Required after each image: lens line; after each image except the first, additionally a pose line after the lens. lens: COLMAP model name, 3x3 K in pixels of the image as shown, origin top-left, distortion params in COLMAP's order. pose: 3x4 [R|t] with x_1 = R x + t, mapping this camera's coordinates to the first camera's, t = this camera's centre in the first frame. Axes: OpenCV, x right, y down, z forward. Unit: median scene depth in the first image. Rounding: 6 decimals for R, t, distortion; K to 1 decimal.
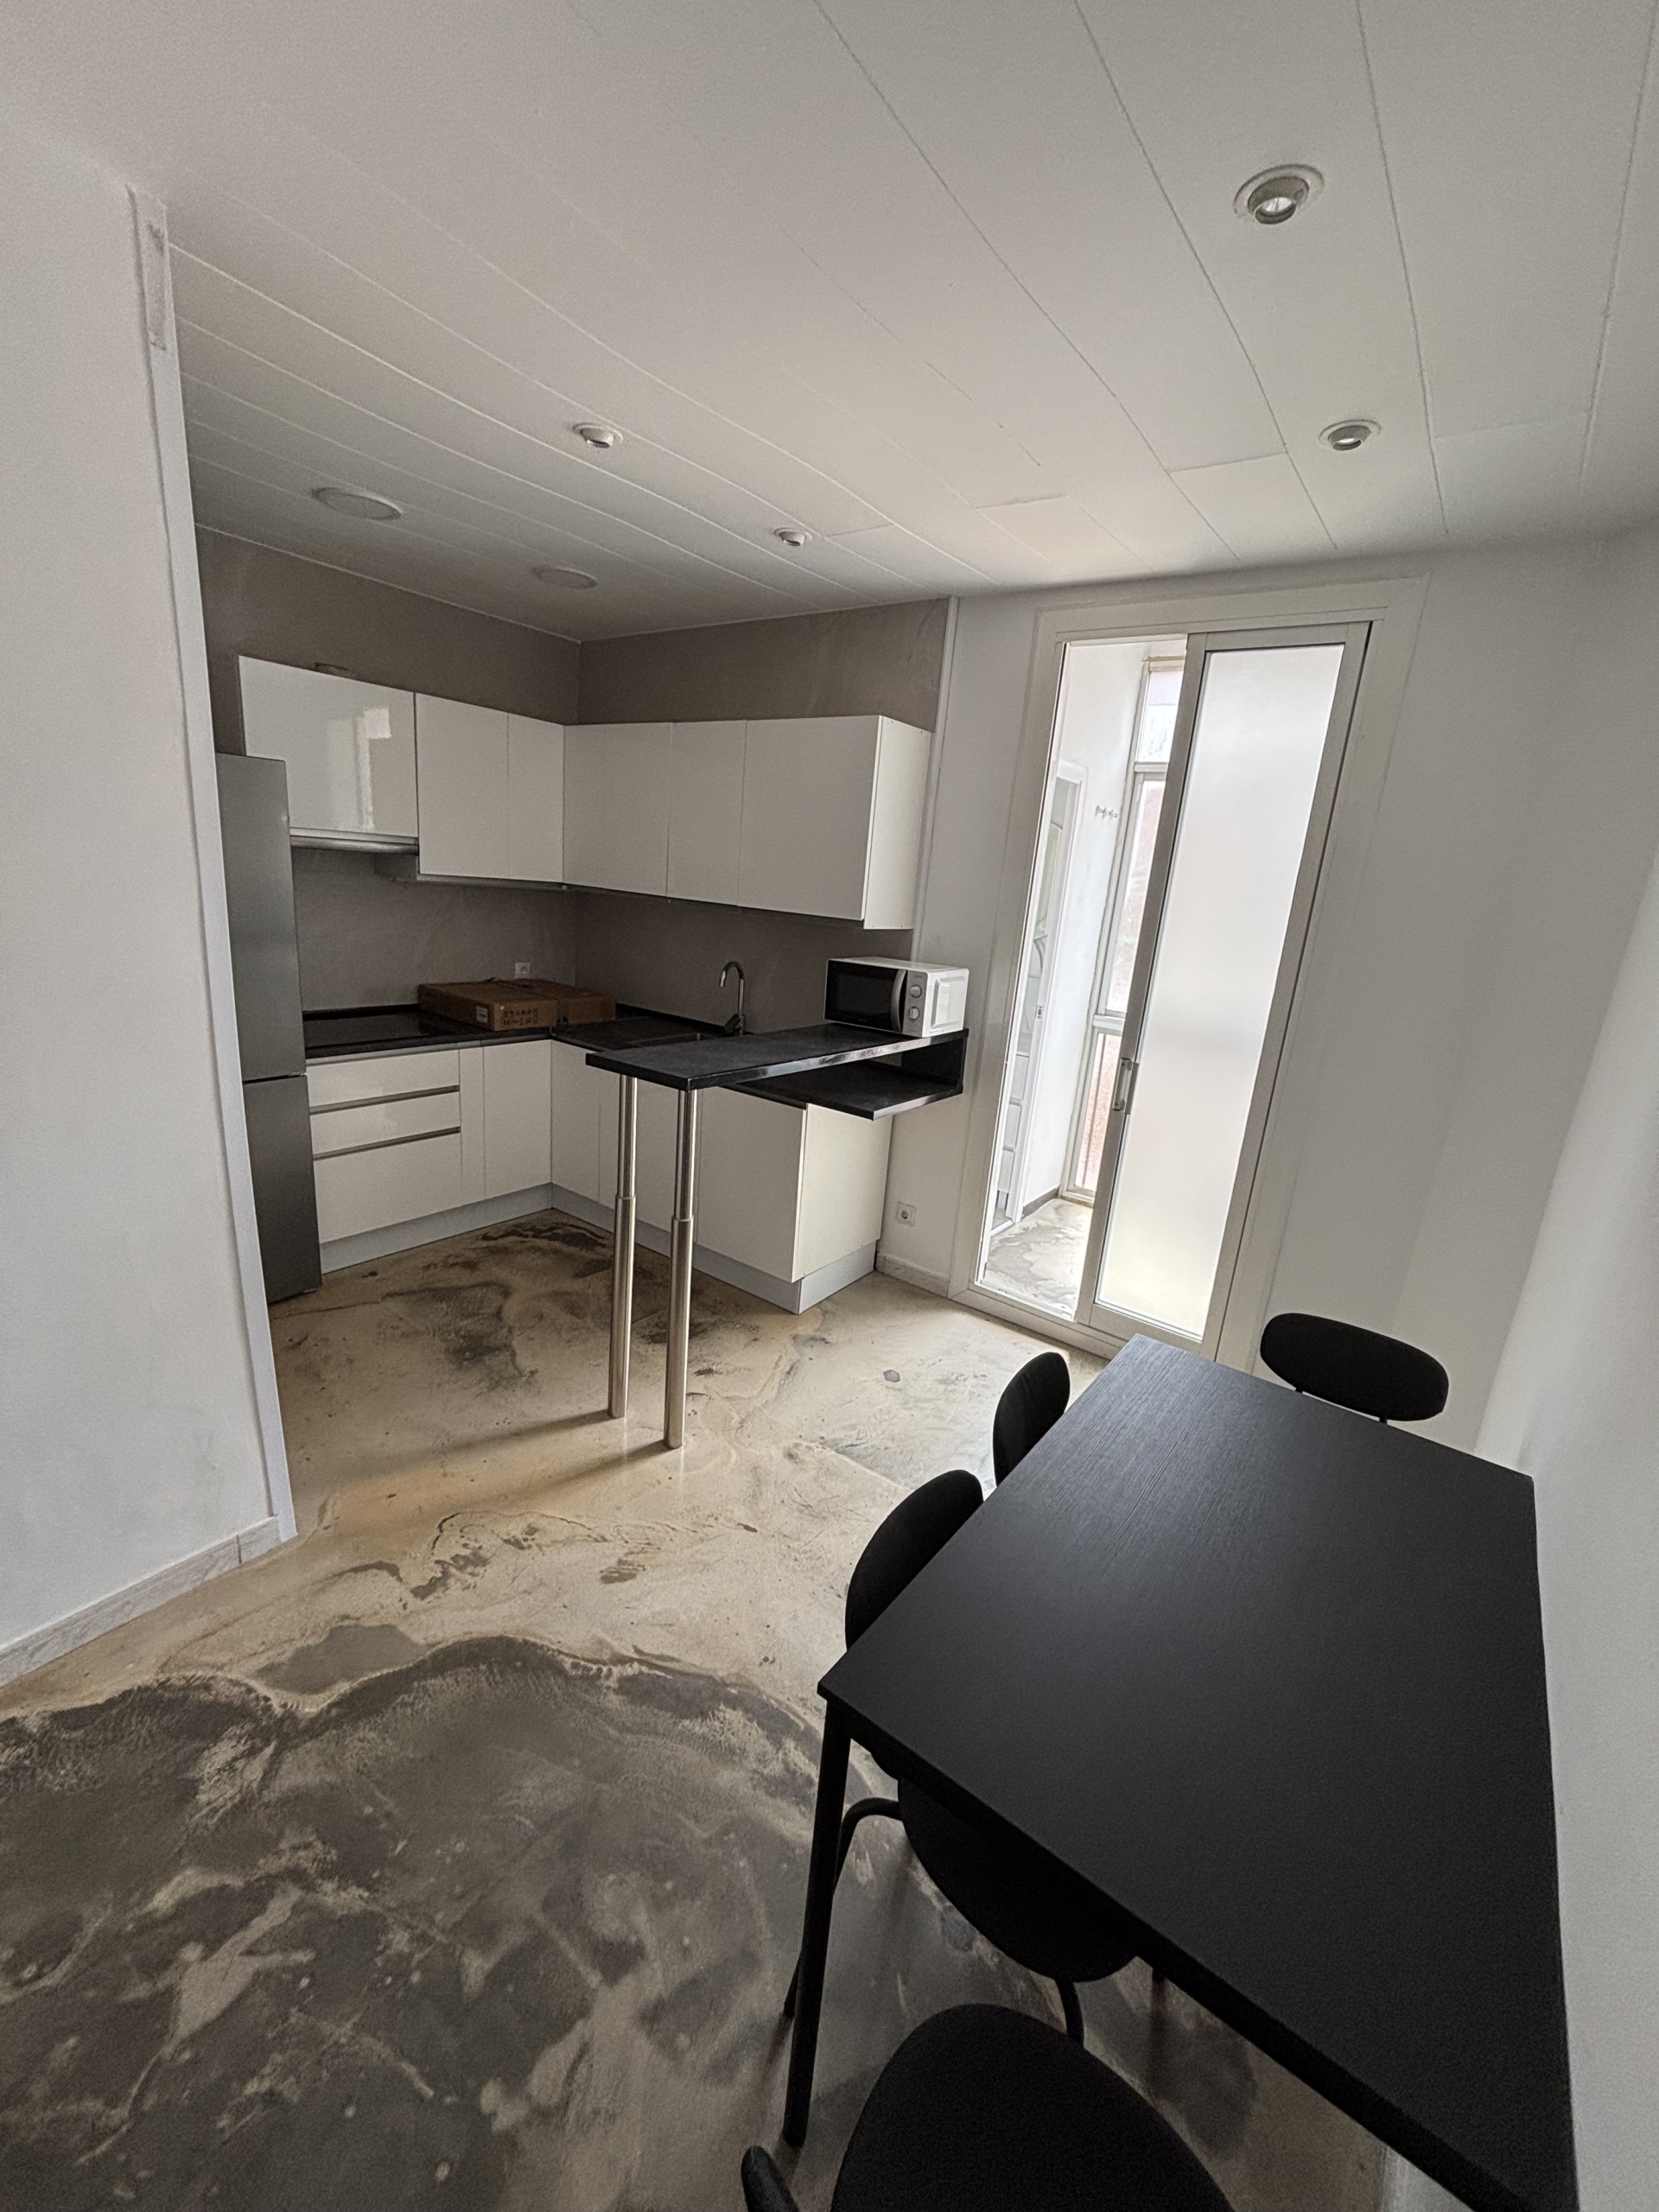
lens RADIAL K [[889.9, 0, 832.9], [0, 889.9, 1108.9], [0, 0, 1]] dist [-0.002430, 0.002150]
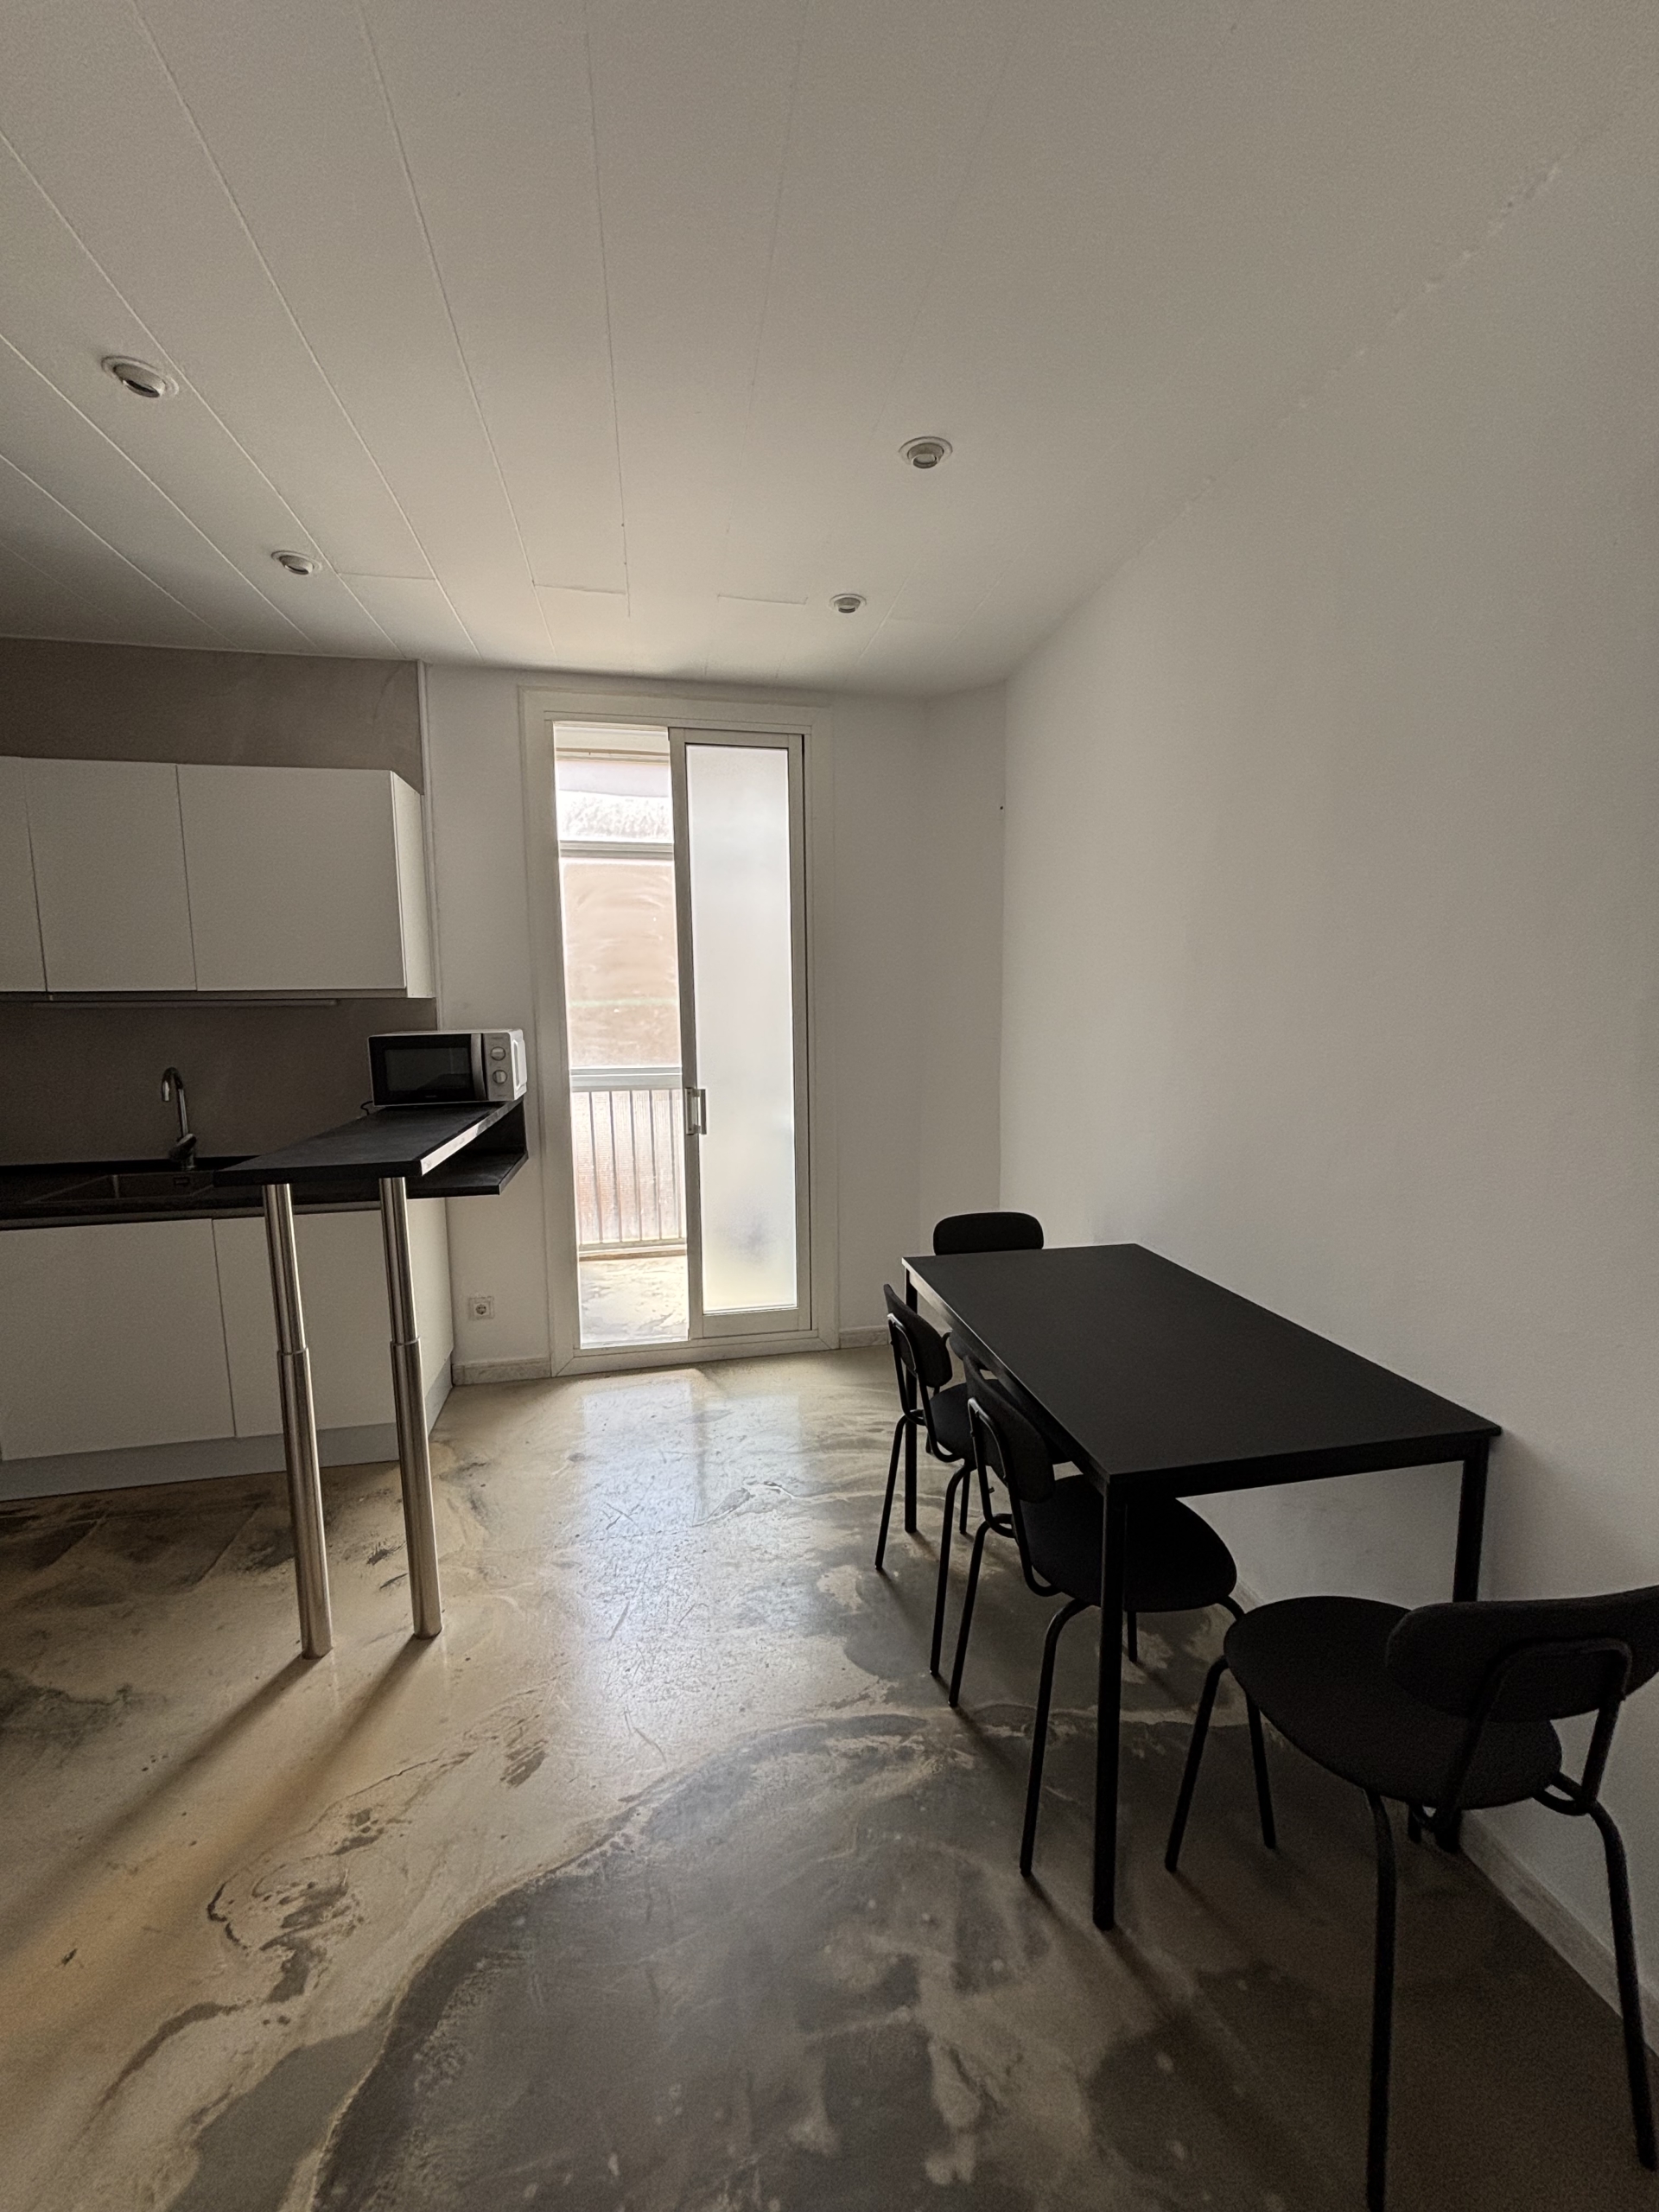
lens RADIAL K [[889.9, 0, 841.1], [0, 889.9, 1103.8], [0, 0, 1]] dist [-0.002430, 0.002150]
pose [[0.666199, -0.175663, 0.724790, -0.562578], [0.255284, 0.966866, -0.000314, 0.021301], [-0.700720, 0.185237, 0.688970, 0.149783]]
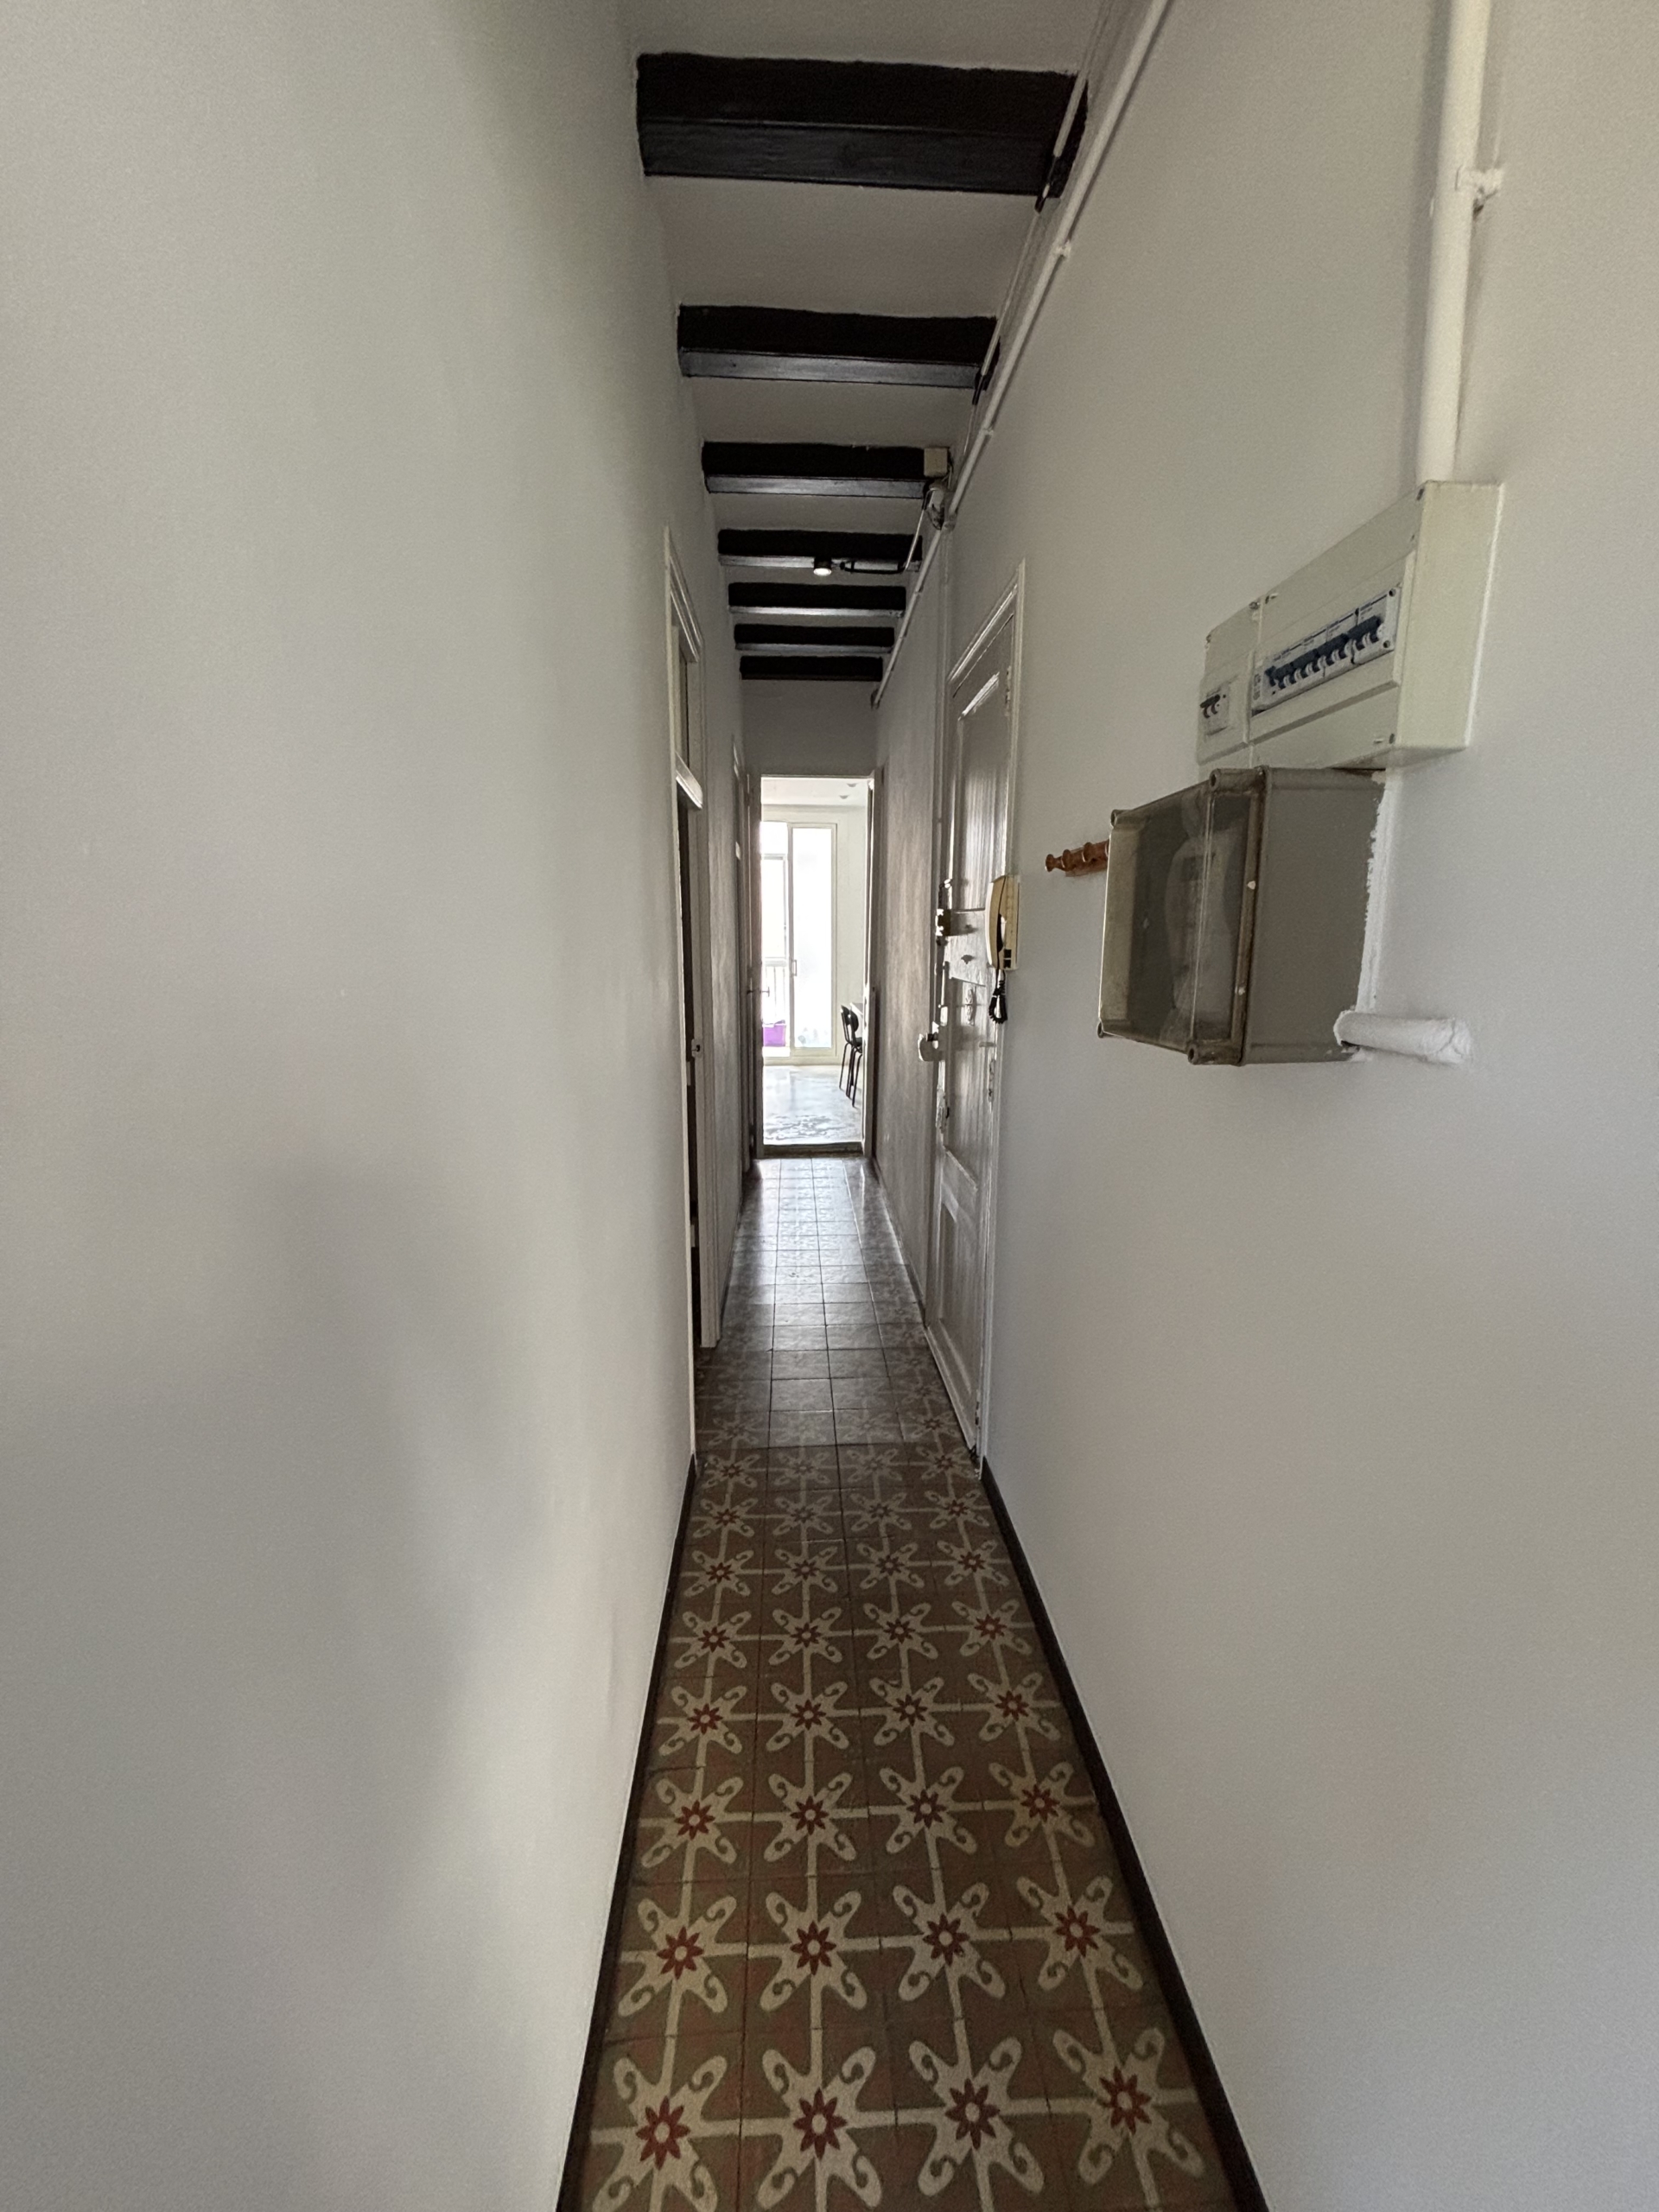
lens RADIAL K [[889.9, 0, 832.4], [0, 889.9, 1104.1], [0, 0, 1]] dist [-0.002430, 0.002150]
pose [[0.765822, -0.207011, 0.608821, -2.441654], [0.232749, 0.971807, 0.037665, 0.544981], [-0.599454, 0.112858, 0.792413, -2.346804]]
